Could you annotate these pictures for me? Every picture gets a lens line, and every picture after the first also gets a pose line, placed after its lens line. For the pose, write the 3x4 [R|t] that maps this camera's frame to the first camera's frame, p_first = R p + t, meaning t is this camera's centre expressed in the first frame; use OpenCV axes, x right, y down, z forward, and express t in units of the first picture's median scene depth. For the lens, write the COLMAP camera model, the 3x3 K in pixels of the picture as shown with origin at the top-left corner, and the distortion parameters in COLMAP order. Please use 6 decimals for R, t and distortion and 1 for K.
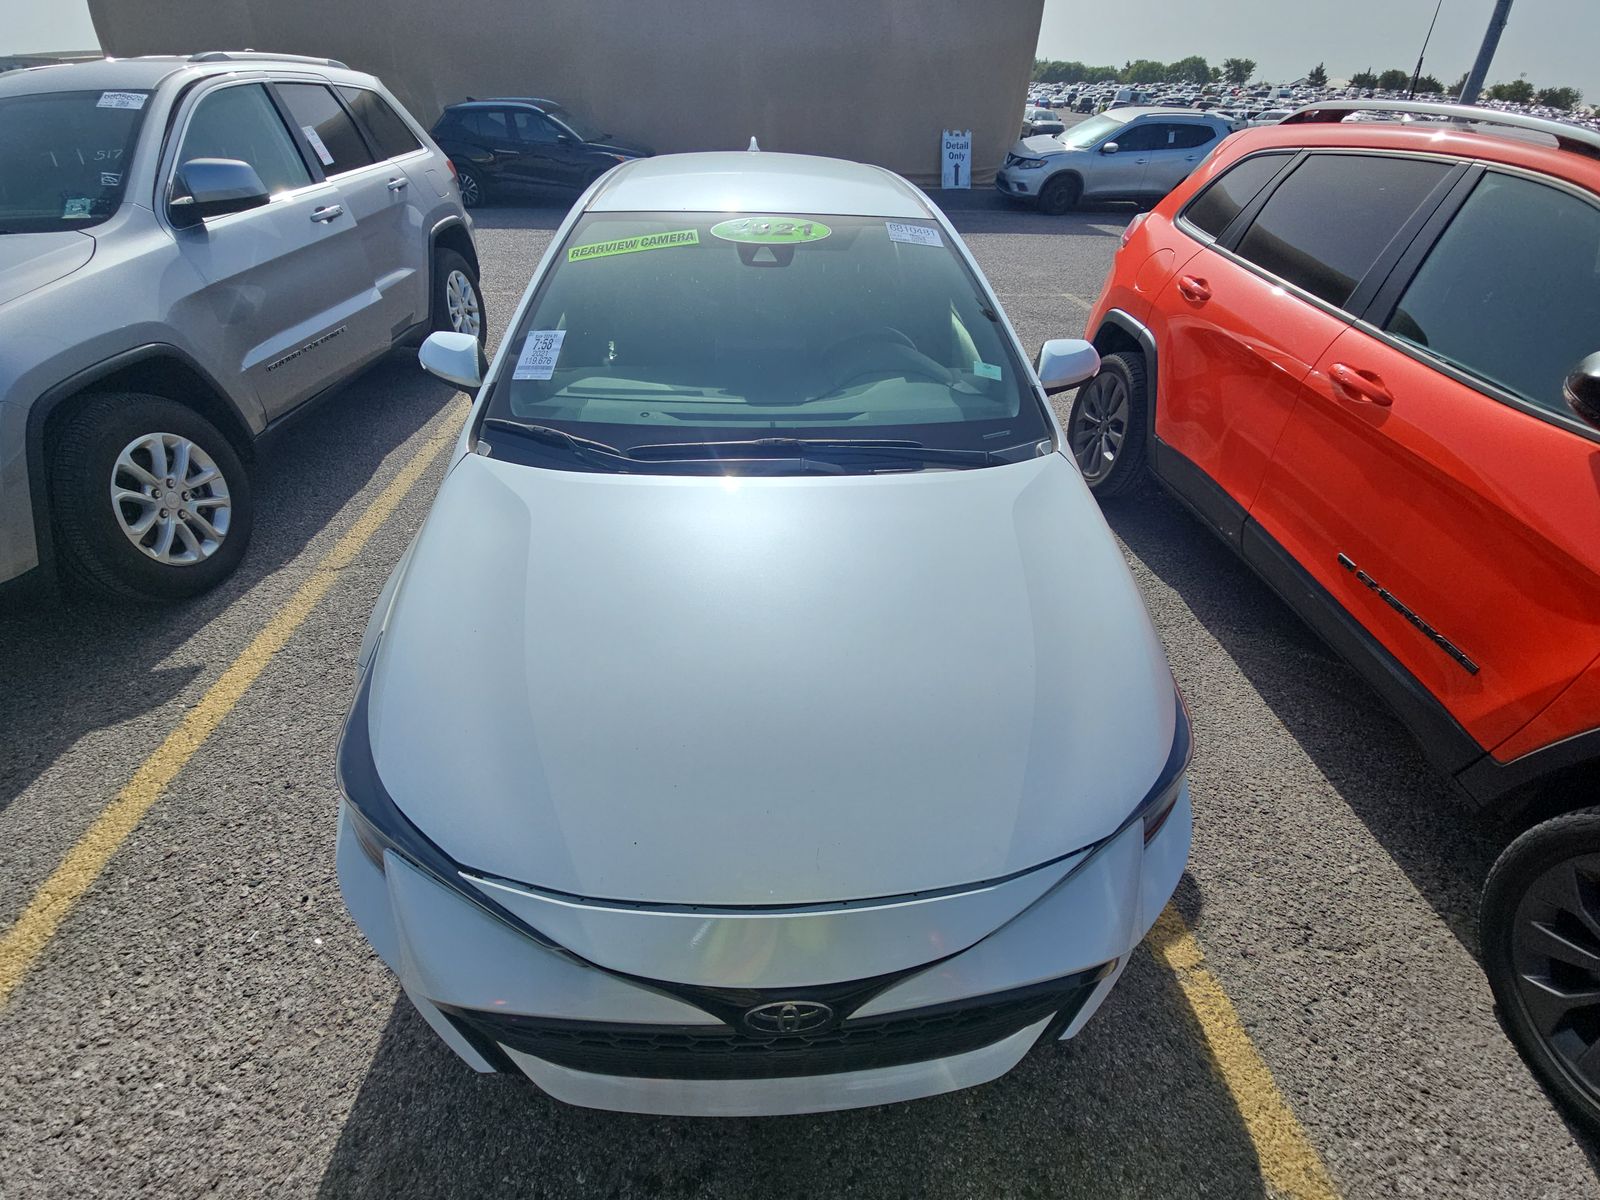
lens RADIAL K [[662.7, 0, 800.0], [0, 662.7, 600.0], [0, 0, 1]] dist [0.017023, -0.011592]
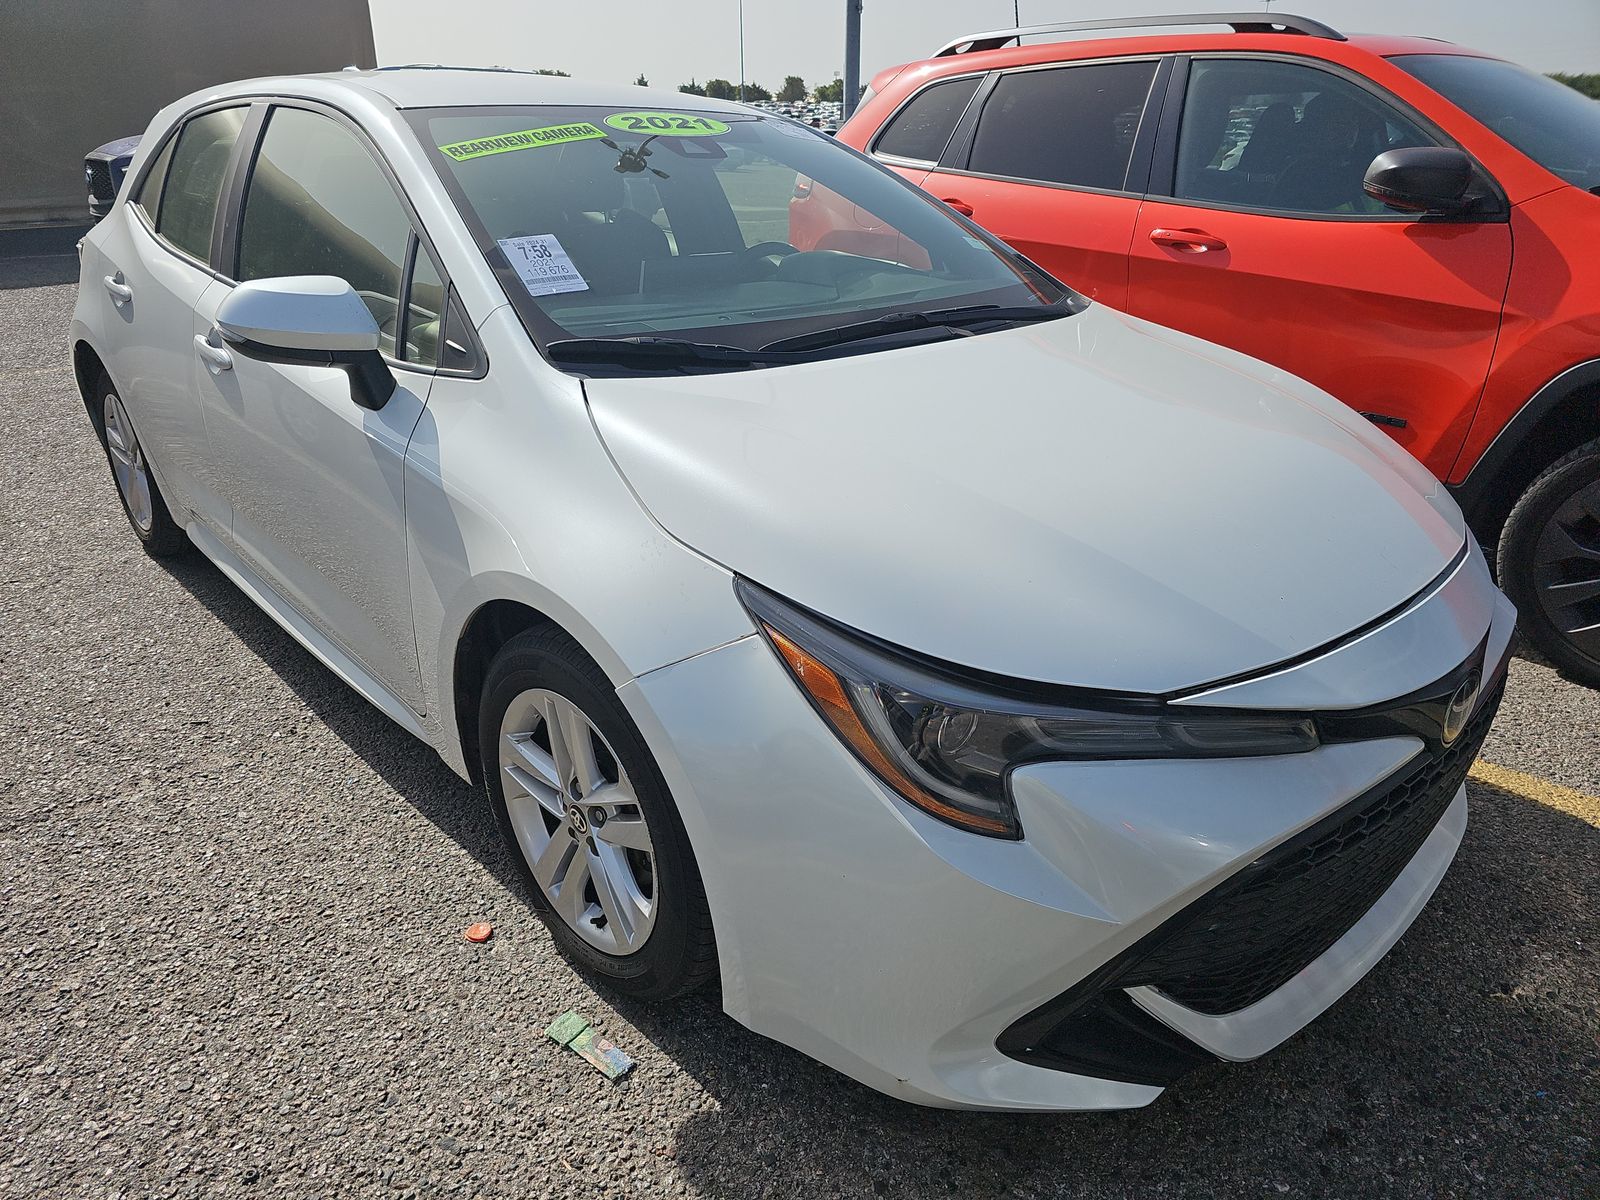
lens RADIAL K [[1069.5, 0, 761.6], [0, 1069.5, 603.3], [0, 0, 1]] dist [0.039378, -0.031746]
pose [[0.778652, -0.262929, 0.569709, -0.827972], [0.383091, 0.918305, -0.099781, 0.124076], [-0.496932, 0.295945, 0.815766, 0.091353]]
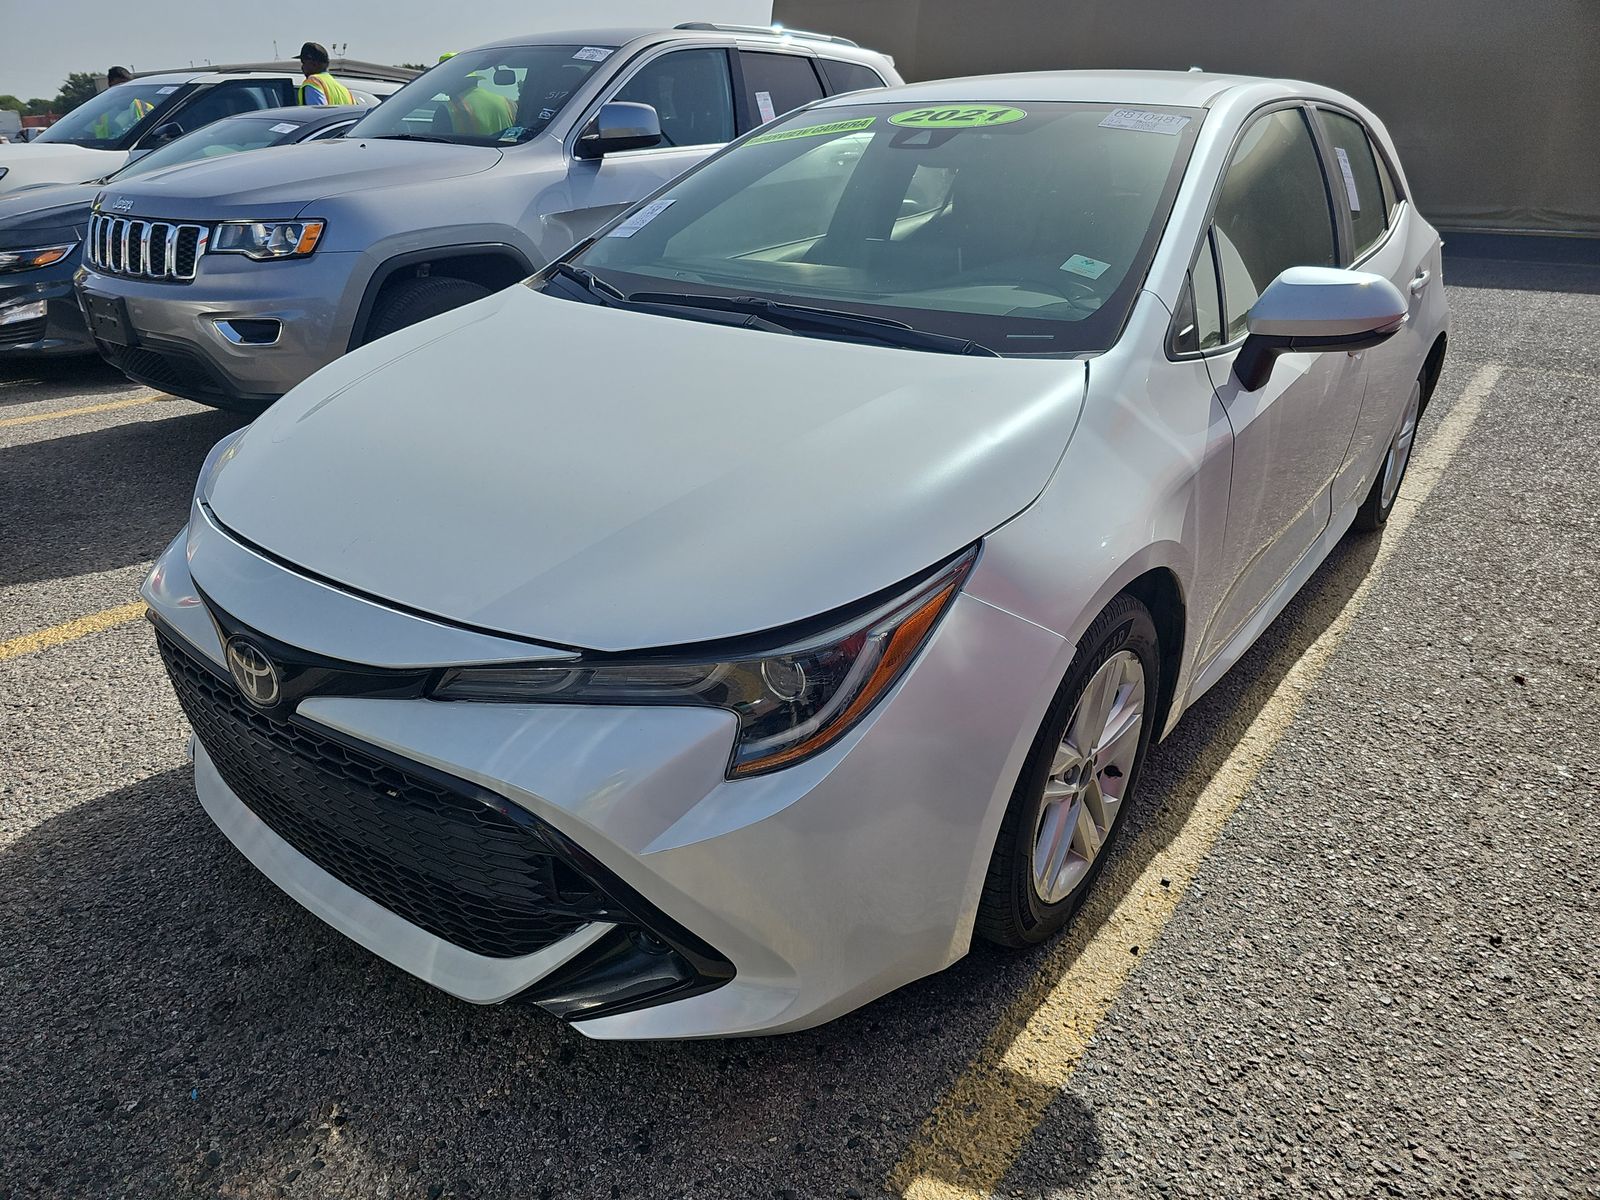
lens RADIAL K [[1069.5, 0, 761.6], [0, 1069.5, 603.3], [0, 0, 1]] dist [0.039378, -0.031746]
pose [[0.743495, 0.260600, -0.615876, 0.740693], [-0.399610, 0.911571, -0.096697, 0.190476], [0.536215, 0.318004, 0.781887, 0.060224]]
